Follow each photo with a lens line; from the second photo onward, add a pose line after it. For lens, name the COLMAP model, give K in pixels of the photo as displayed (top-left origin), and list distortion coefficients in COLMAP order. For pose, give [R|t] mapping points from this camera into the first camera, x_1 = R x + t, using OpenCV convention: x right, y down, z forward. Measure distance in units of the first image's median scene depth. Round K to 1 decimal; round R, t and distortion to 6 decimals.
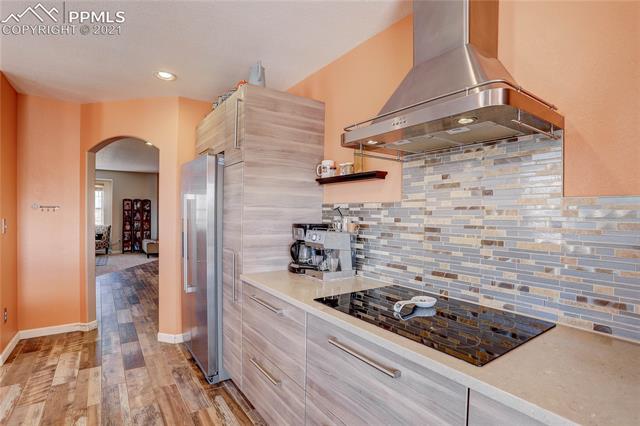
lens RADIAL K [[321.3, 0, 320.9], [0, 321.3, 205.5], [0, 0, 1]] dist [-0.054630, 0.015354]
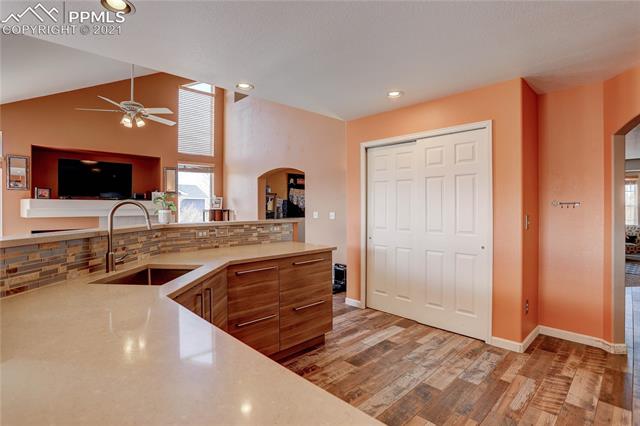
lens RADIAL K [[315.6, 0, 320.0], [0, 315.6, 213.0], [0, 0, 1]] dist [-0.062905, 0.022995]
pose [[0.156733, 0.012579, -0.987561, -0.096242], [0.019566, 0.999683, 0.015839, 0.004236], [0.987447, -0.021805, 0.156437, 0.133227]]
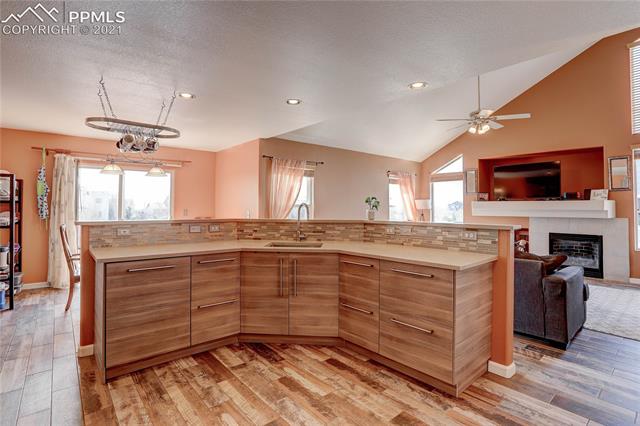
lens RADIAL K [[321.3, 0, 320.9], [0, 321.3, 205.5], [0, 0, 1]] dist [-0.054630, 0.015354]
pose [[-0.995132, -0.008588, -0.098181, -0.243858], [-0.006071, 0.999646, -0.025904, 0.007389], [0.098369, -0.025182, -0.994831, 0.340825]]
